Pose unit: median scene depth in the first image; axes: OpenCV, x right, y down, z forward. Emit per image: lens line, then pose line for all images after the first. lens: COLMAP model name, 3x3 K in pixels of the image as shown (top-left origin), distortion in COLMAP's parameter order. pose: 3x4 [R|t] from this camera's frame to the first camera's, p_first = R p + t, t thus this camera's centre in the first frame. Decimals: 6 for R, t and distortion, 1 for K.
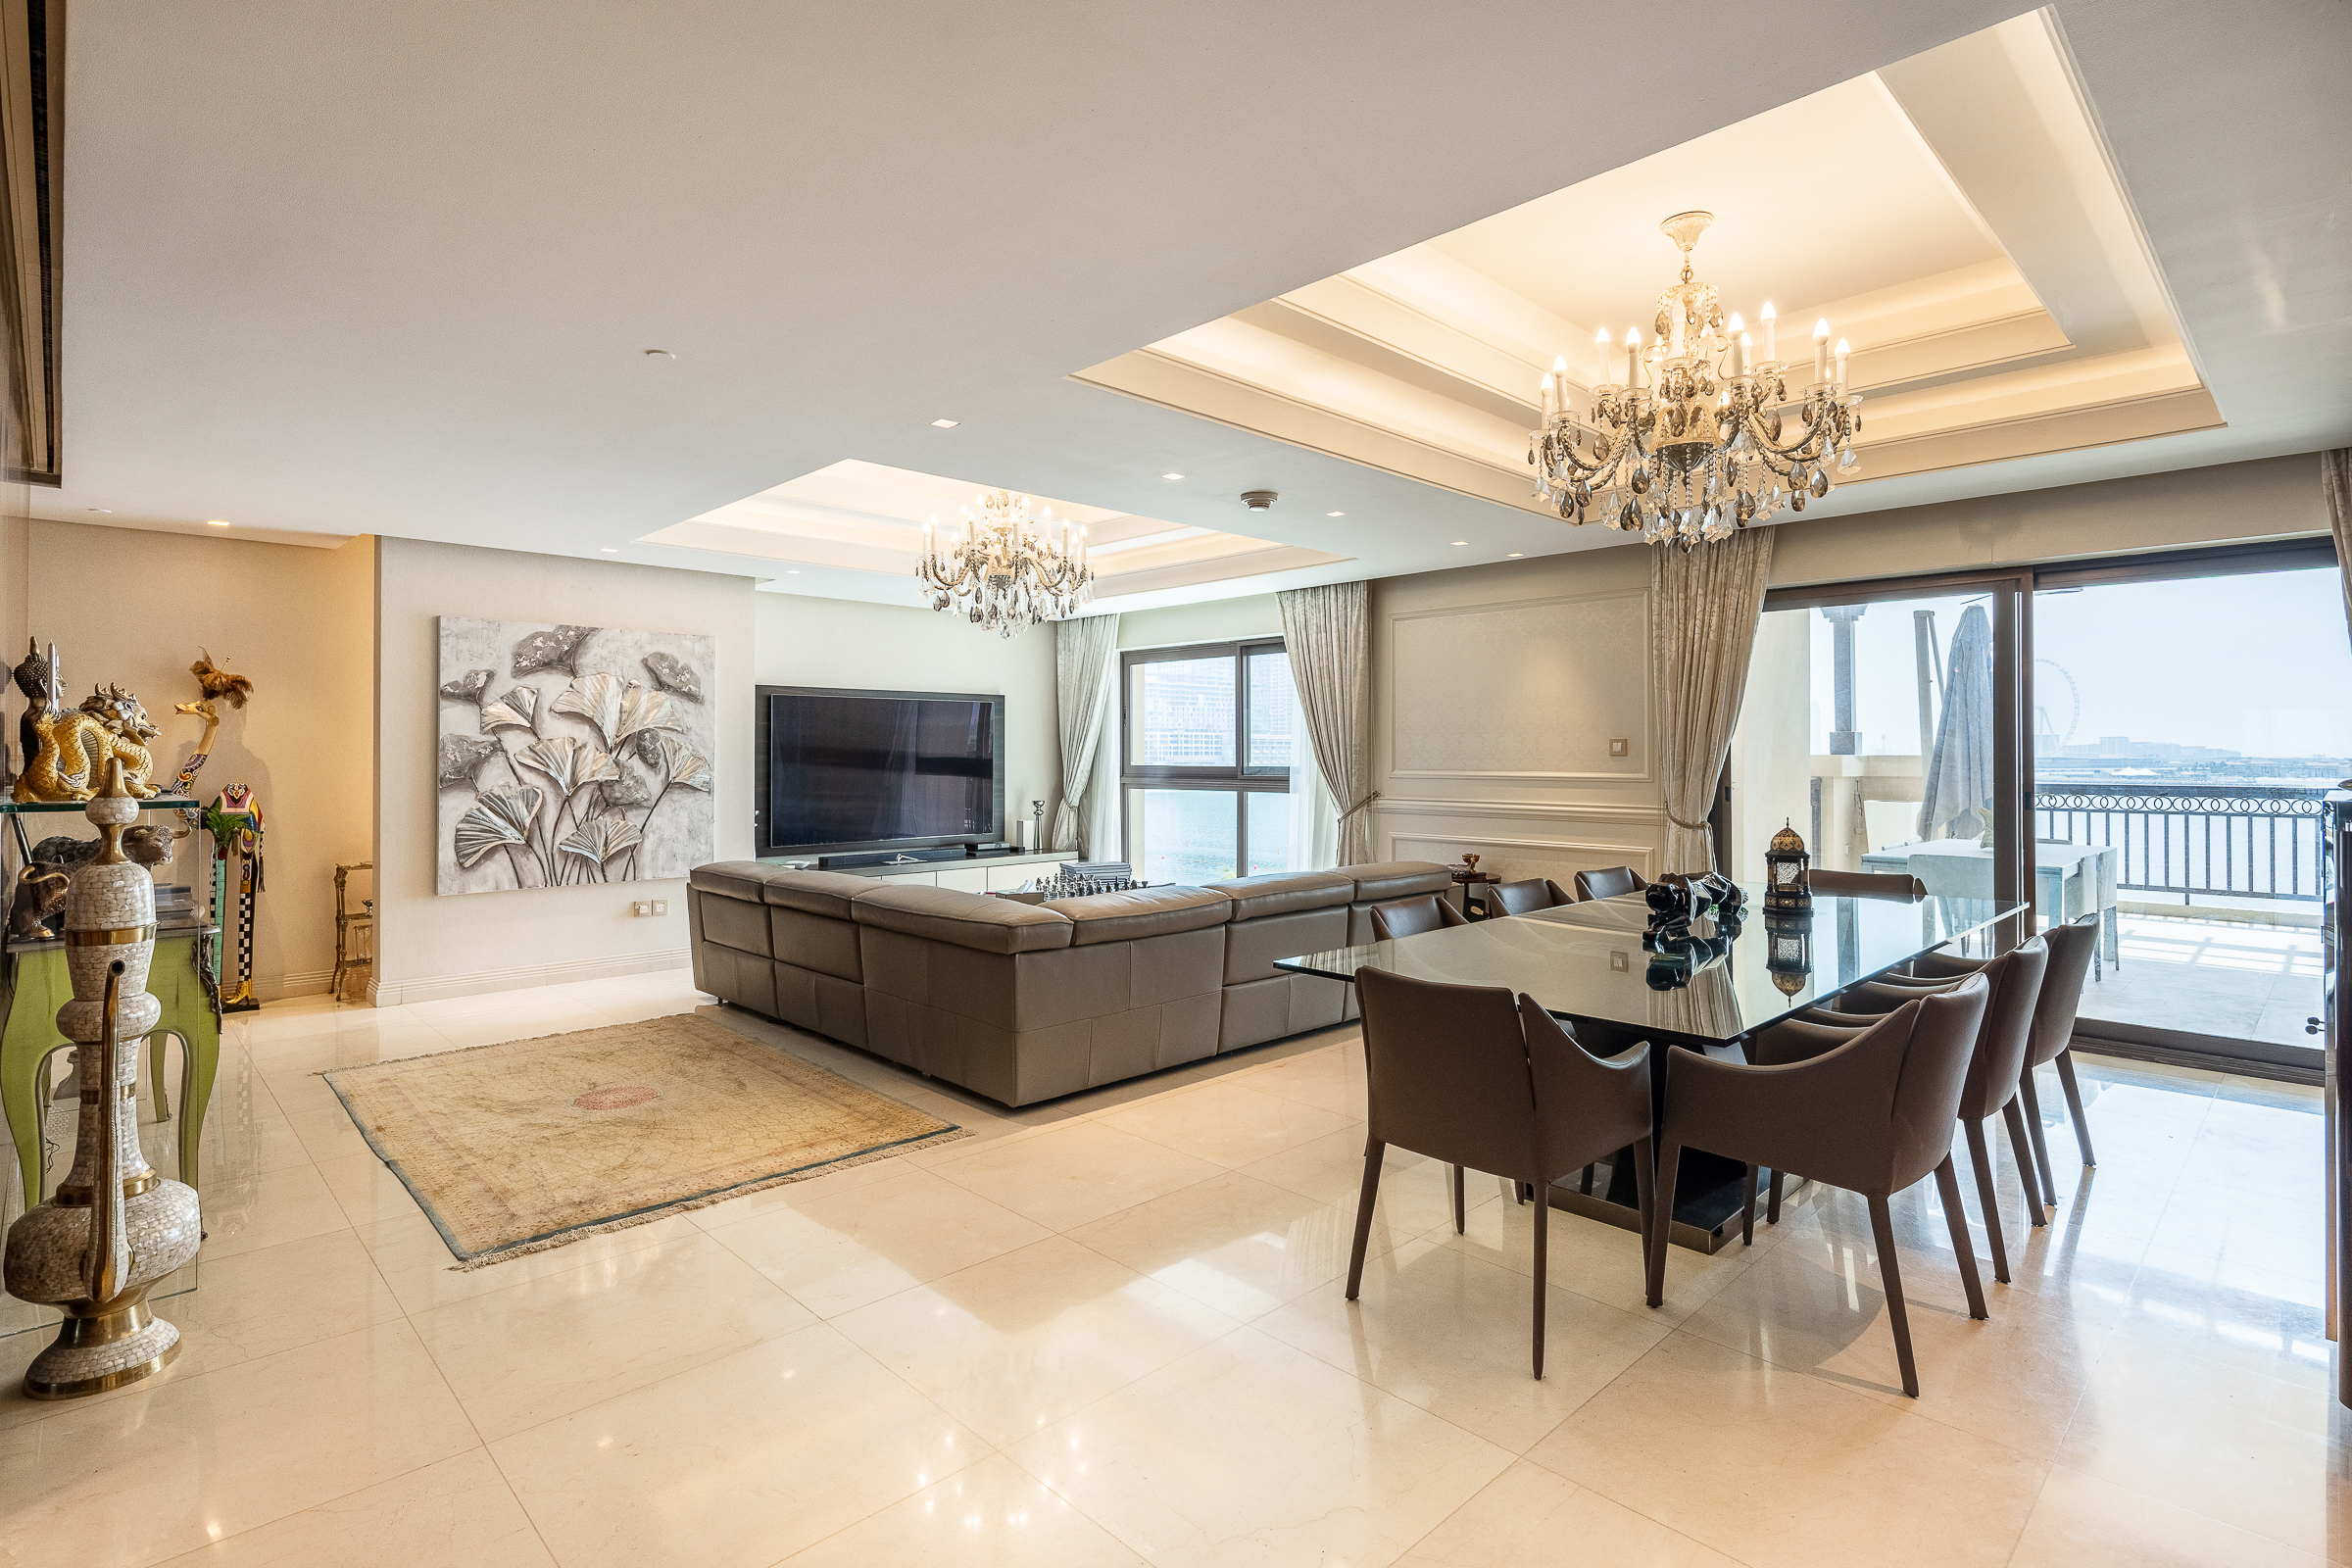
lens RADIAL K [[1157.6, 0, 1180.4], [0, 1157.6, 759.7], [0, 0, 1]] dist [-0.001528, -0.000546]
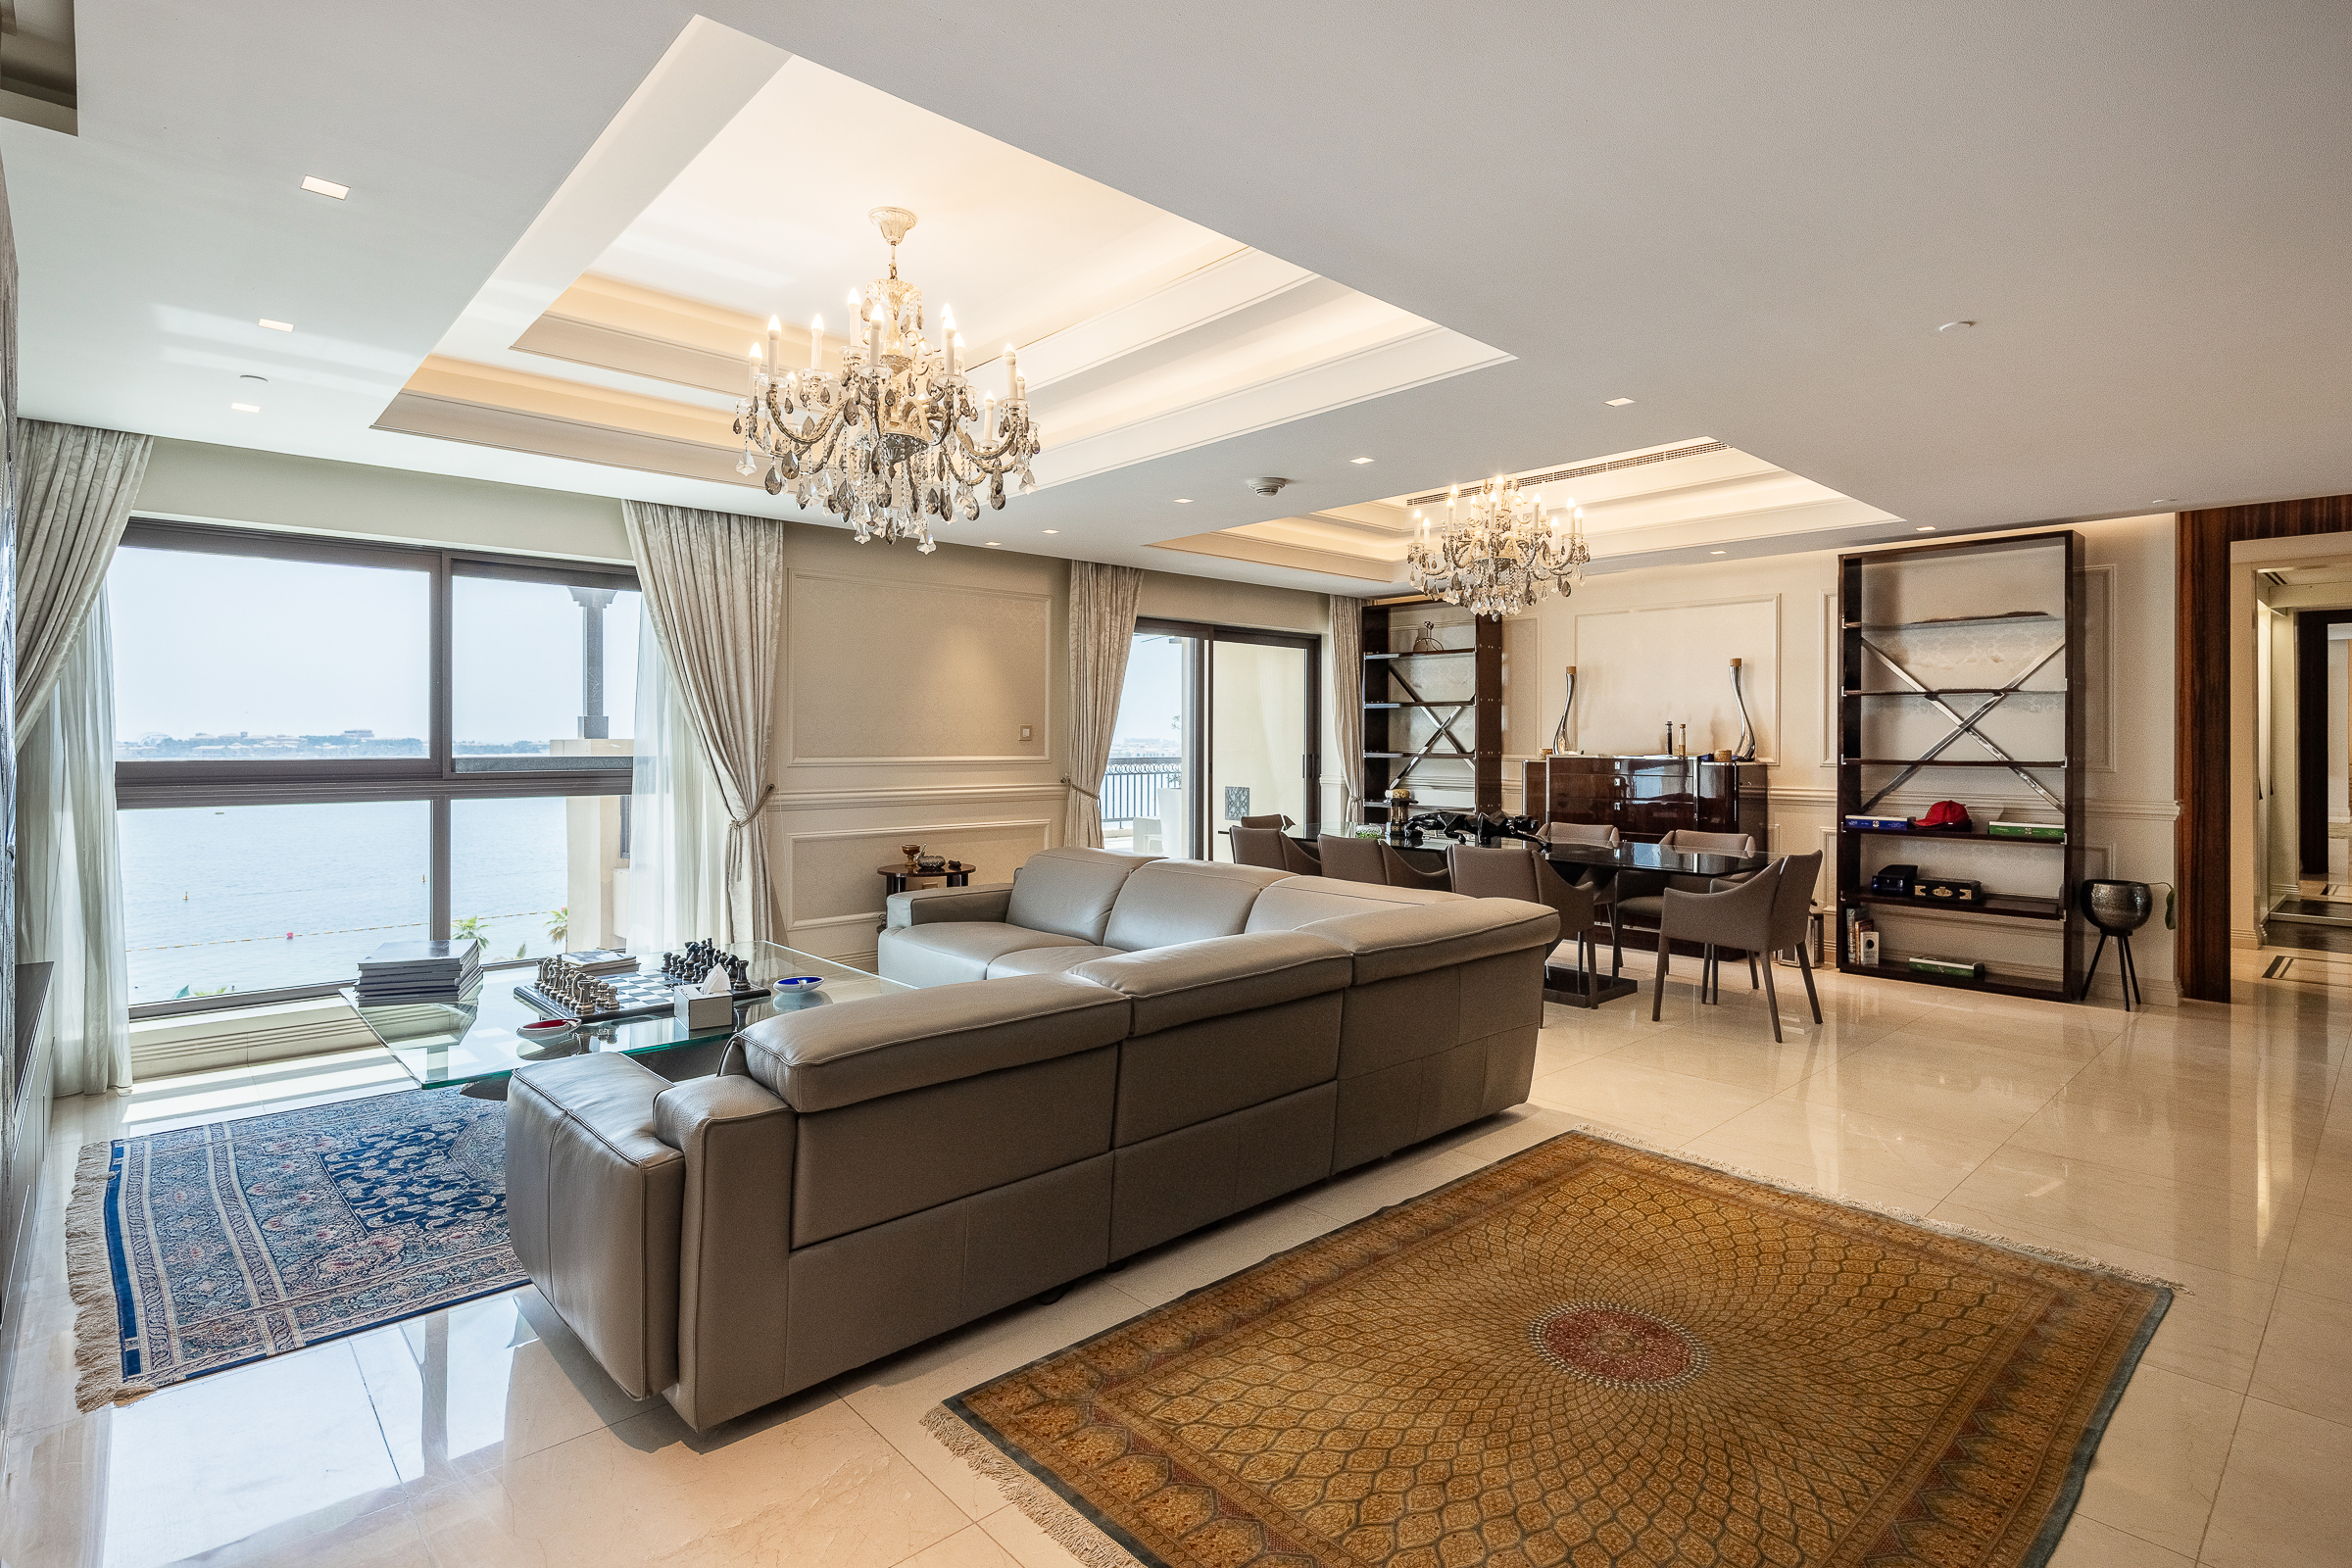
lens RADIAL K [[1140.4, 0, 1176.8], [0, 1140.4, 743.2], [0, 0, 1]] dist [0.002129, -0.001504]
pose [[0.033125, -0.000943, 0.999451, -0.665541], [0.001753, 0.999998, 0.000886, -0.001616], [-0.999450, 0.001722, 0.033127, 0.755673]]
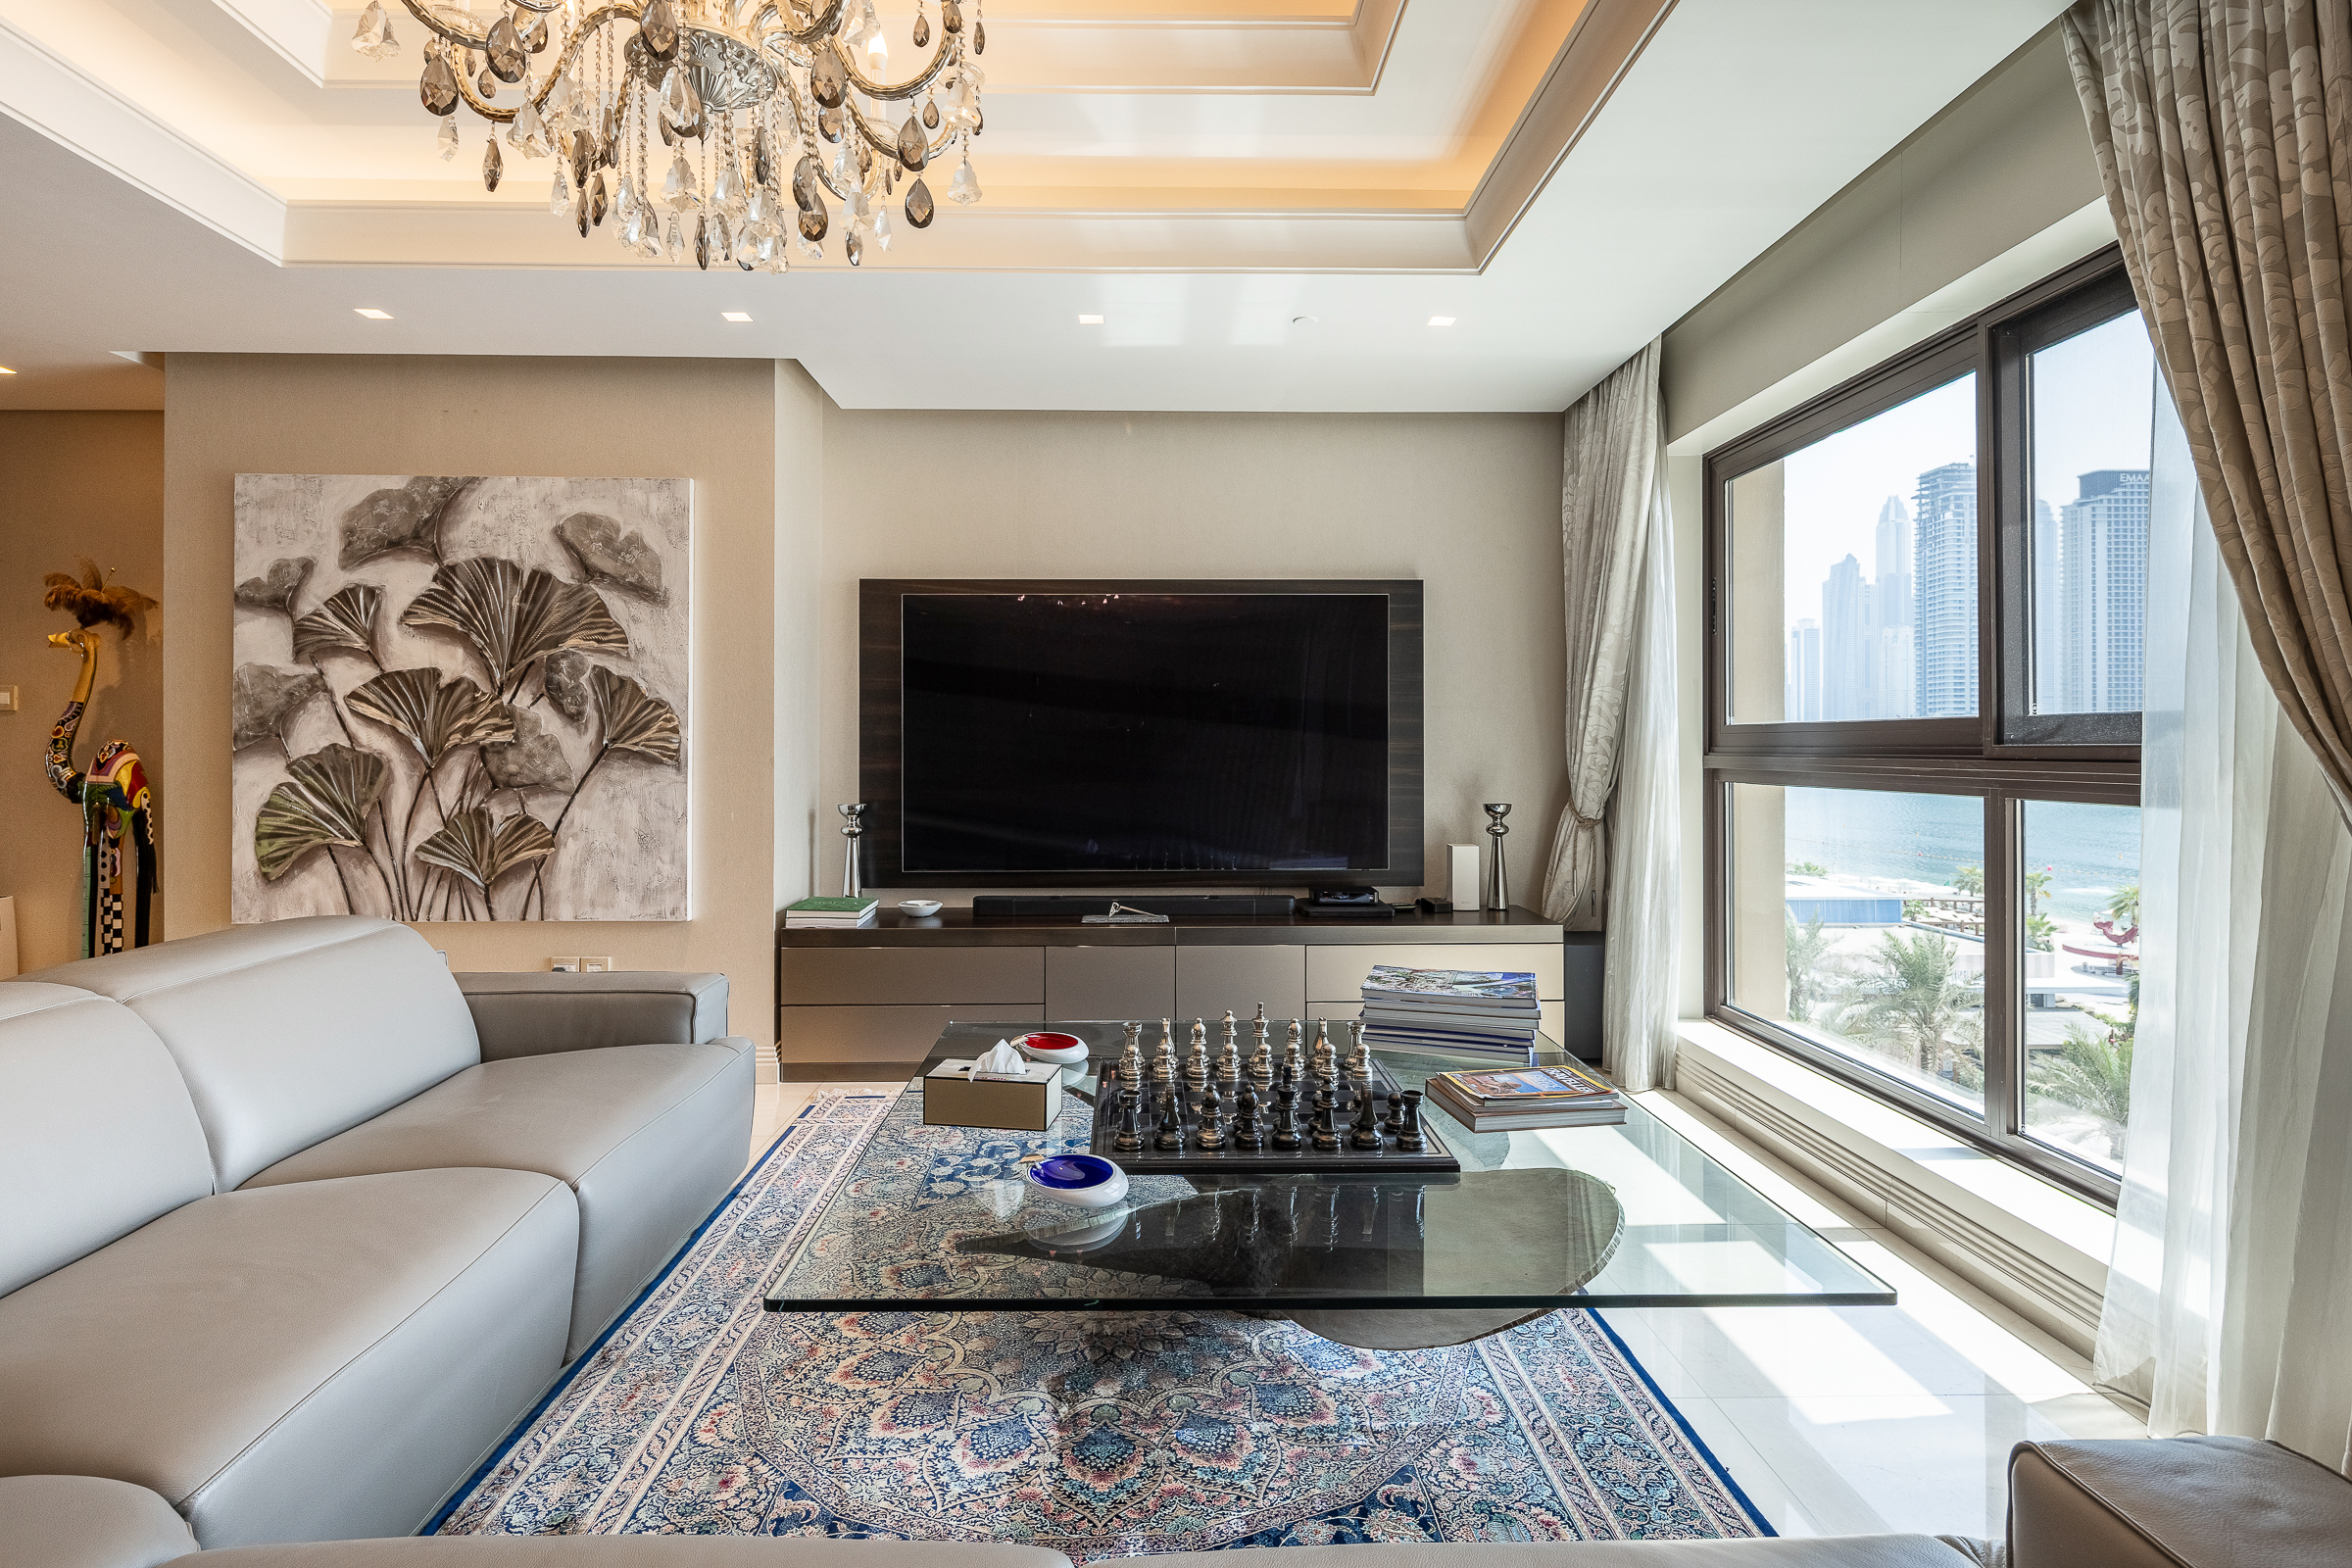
lens RADIAL K [[1140.4, 0, 1176.8], [0, 1140.4, 743.2], [0, 0, 1]] dist [0.002129, -0.001504]
pose [[0.723664, -0.003213, -0.690145, 0.131720], [-0.003464, 0.999960, -0.008287, 0.020718], [0.690144, 0.008388, 0.723624, 0.786516]]
